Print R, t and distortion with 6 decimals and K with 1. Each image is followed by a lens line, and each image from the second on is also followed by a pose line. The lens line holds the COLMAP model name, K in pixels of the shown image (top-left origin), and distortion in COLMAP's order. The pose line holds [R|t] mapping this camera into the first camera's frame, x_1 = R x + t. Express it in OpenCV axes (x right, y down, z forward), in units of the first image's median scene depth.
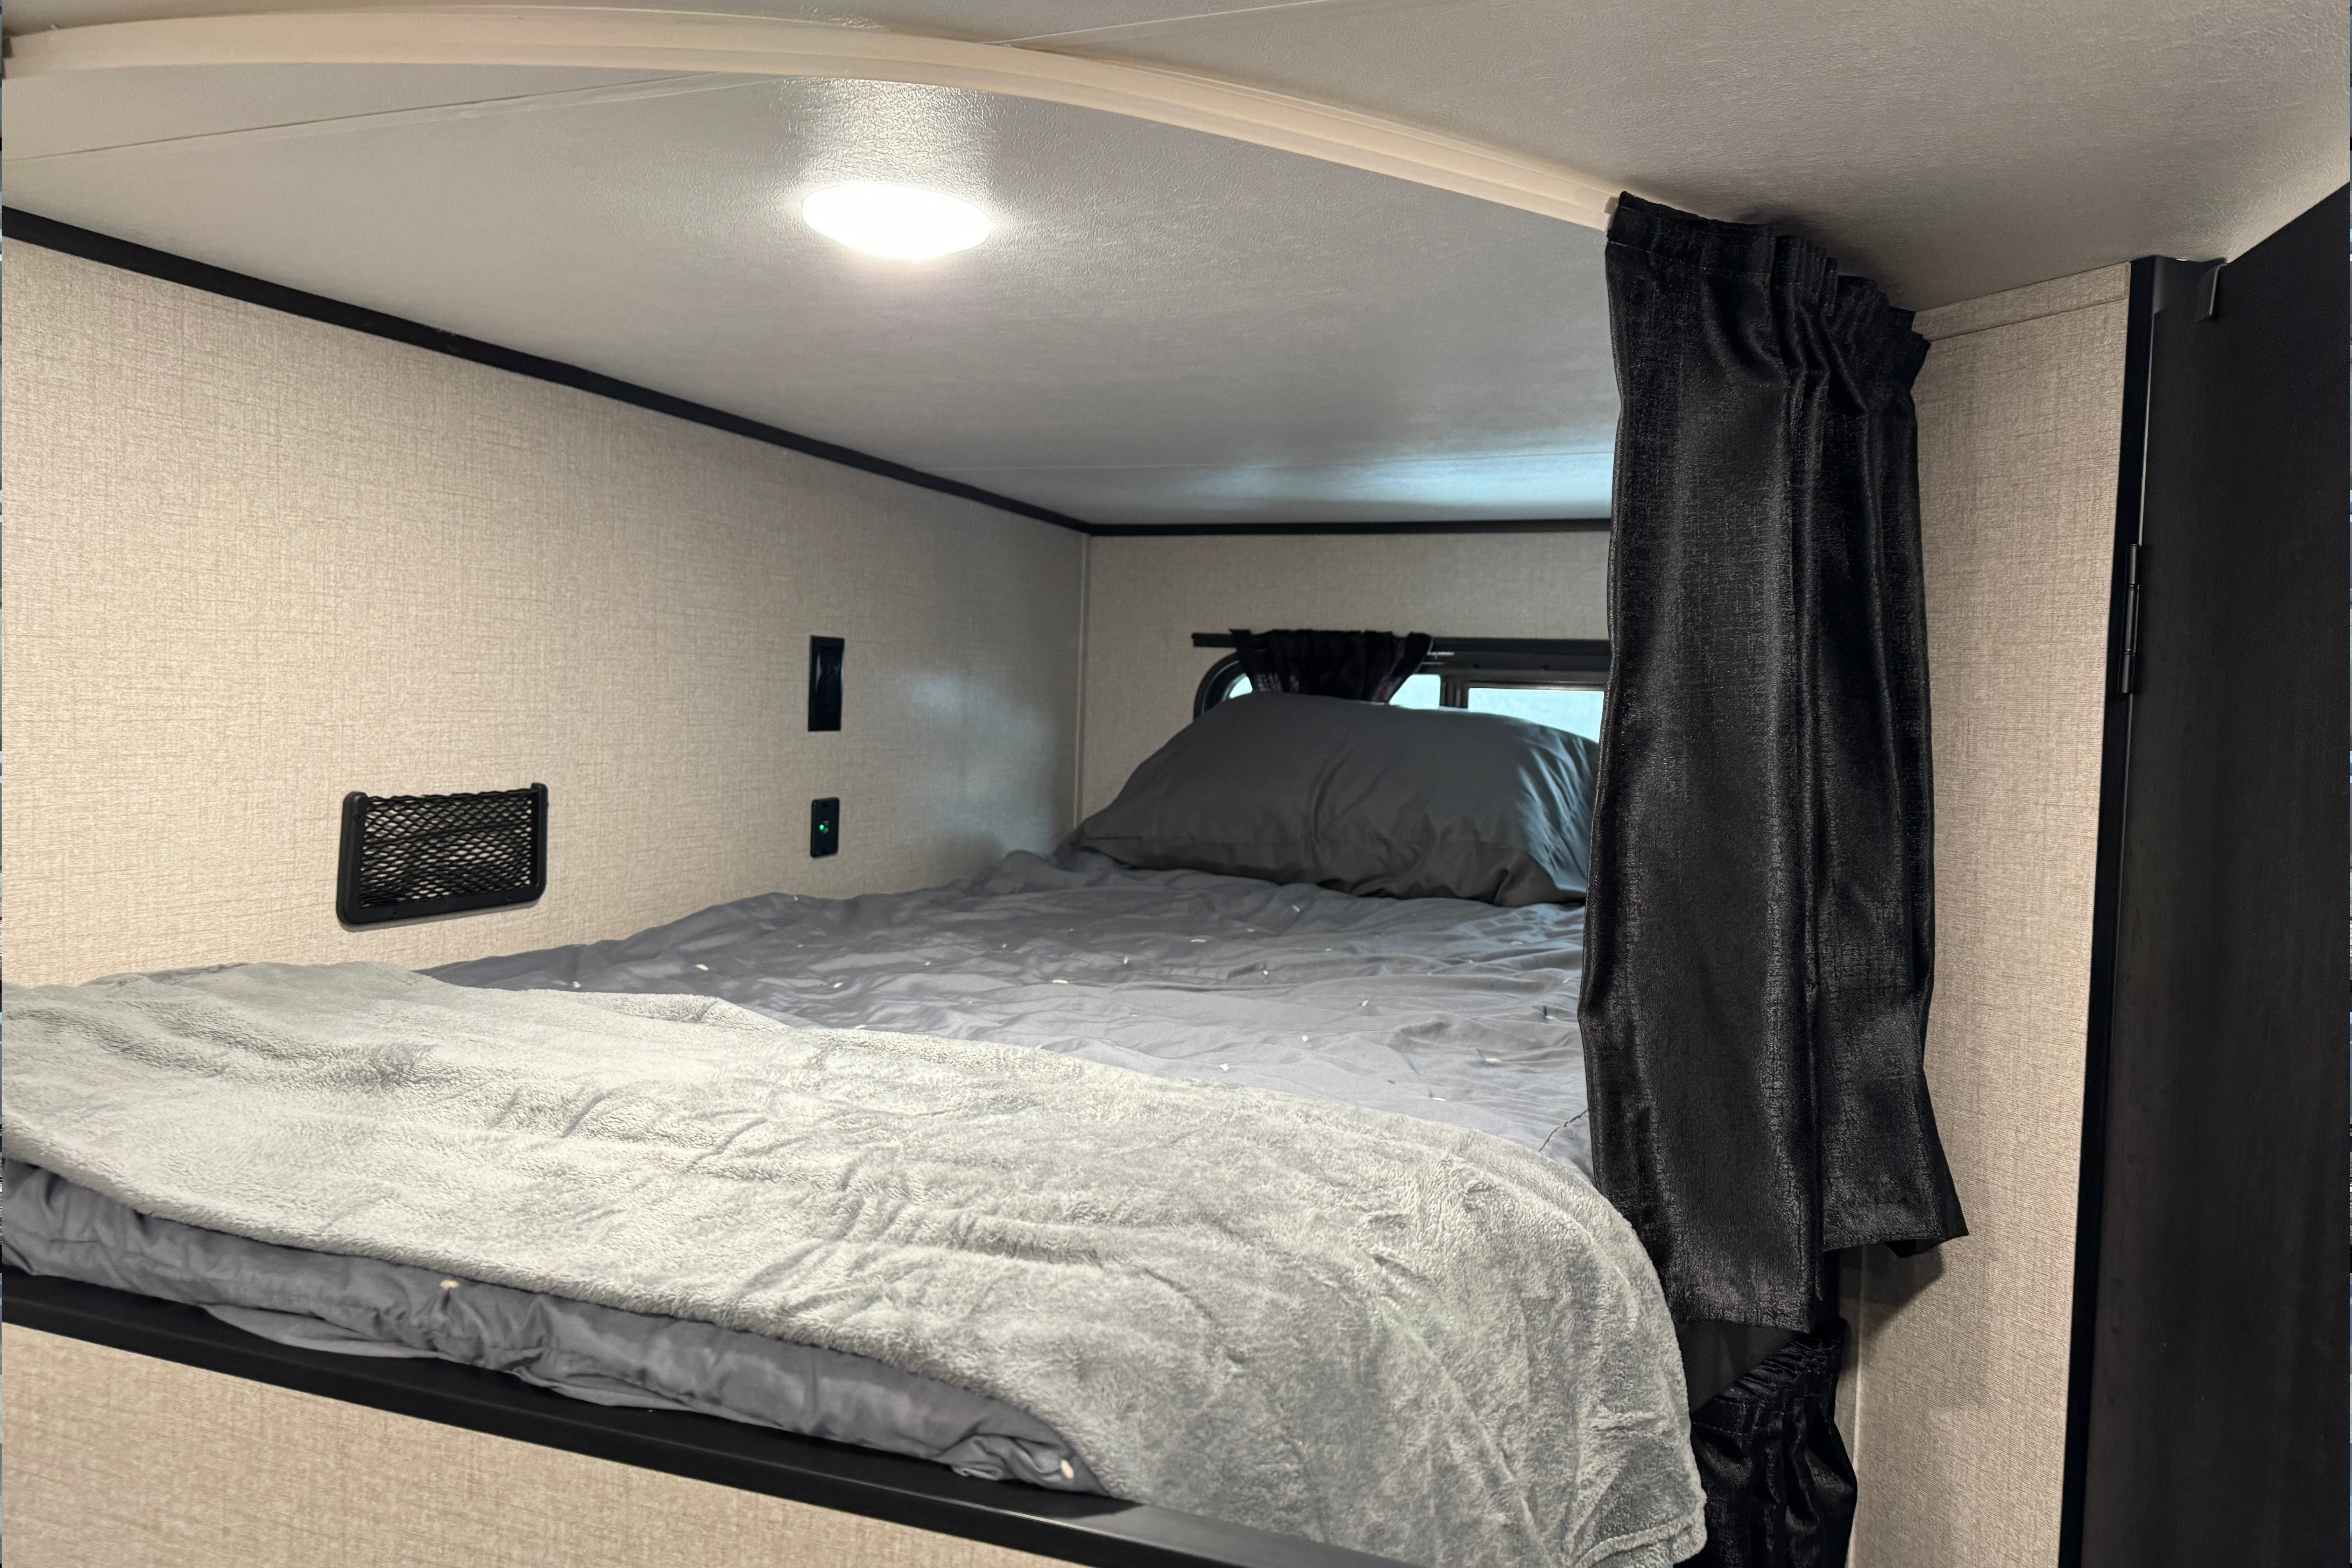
lens RADIAL K [[1616.6, 0, 1175.2], [0, 1616.6, 803.2], [0, 0, 1]] dist [0.092676, -0.121370]
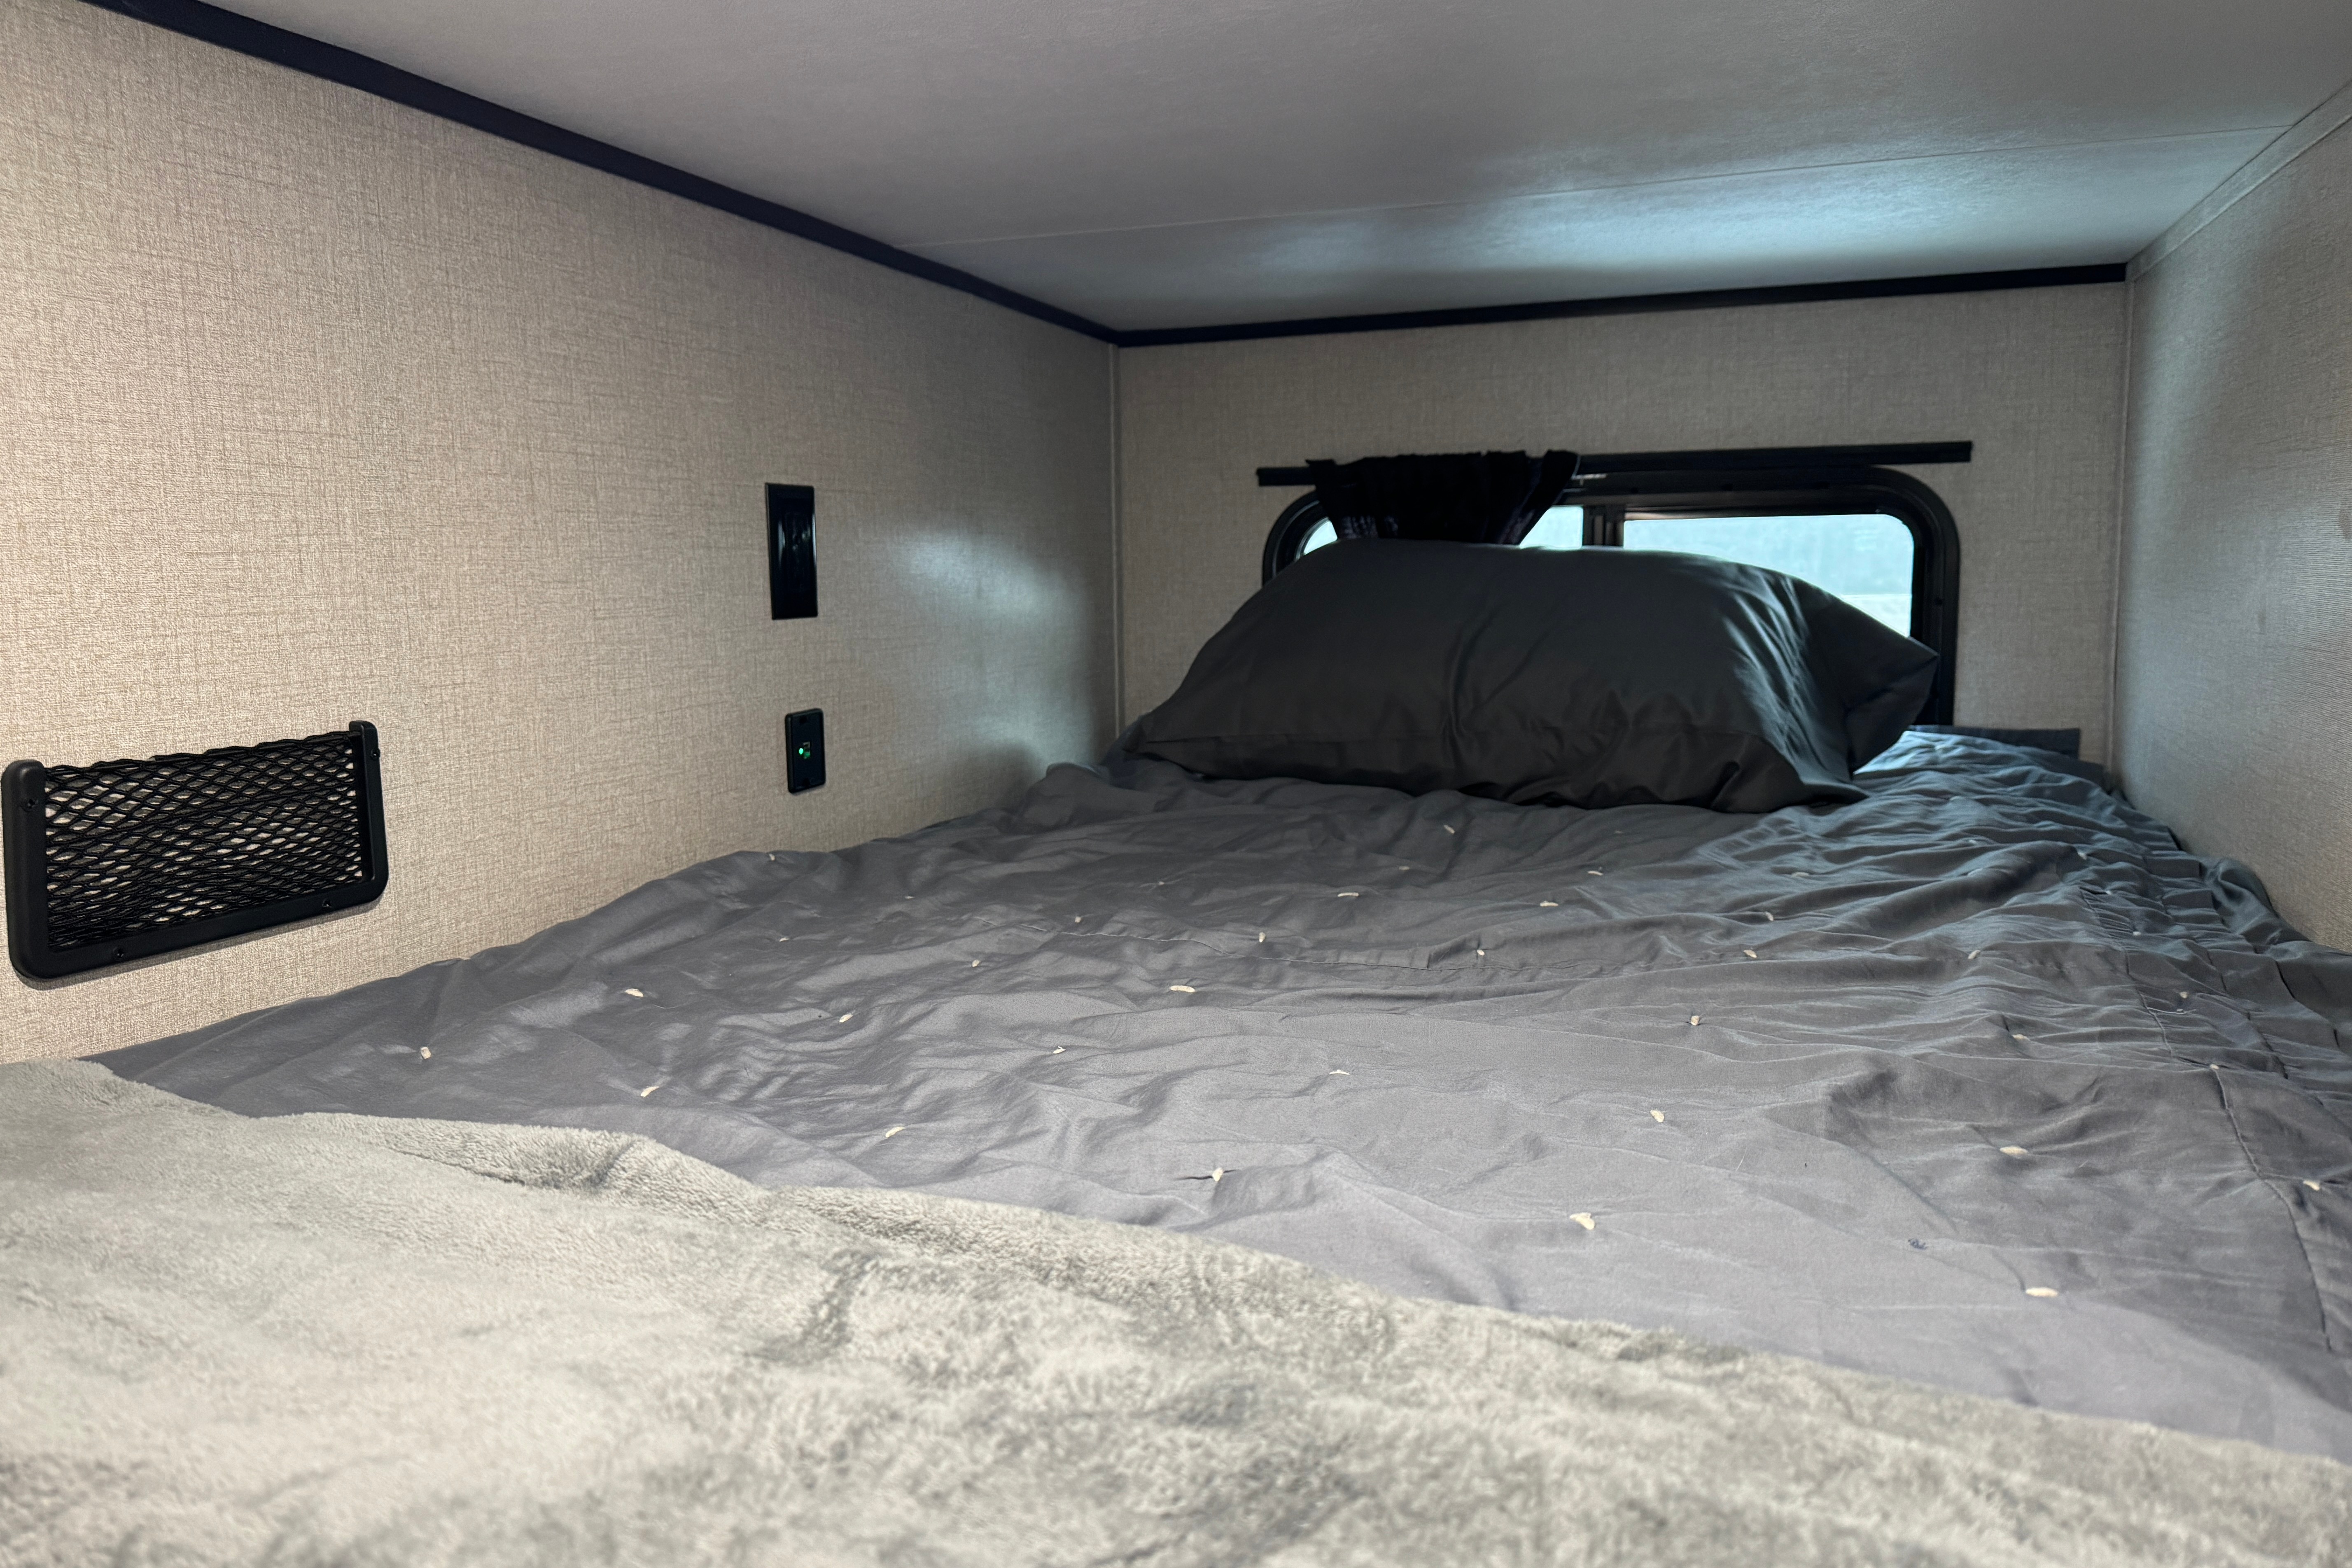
lens RADIAL K [[1614.4, 0, 1173.0], [0, 1614.4, 821.1], [0, 0, 1]] dist [0.068624, -0.100785]
pose [[0.998784, -0.048462, 0.009090, -0.065809], [0.047395, 0.994438, 0.094060, -0.015946], [-0.013597, -0.093515, 0.995525, 0.301602]]
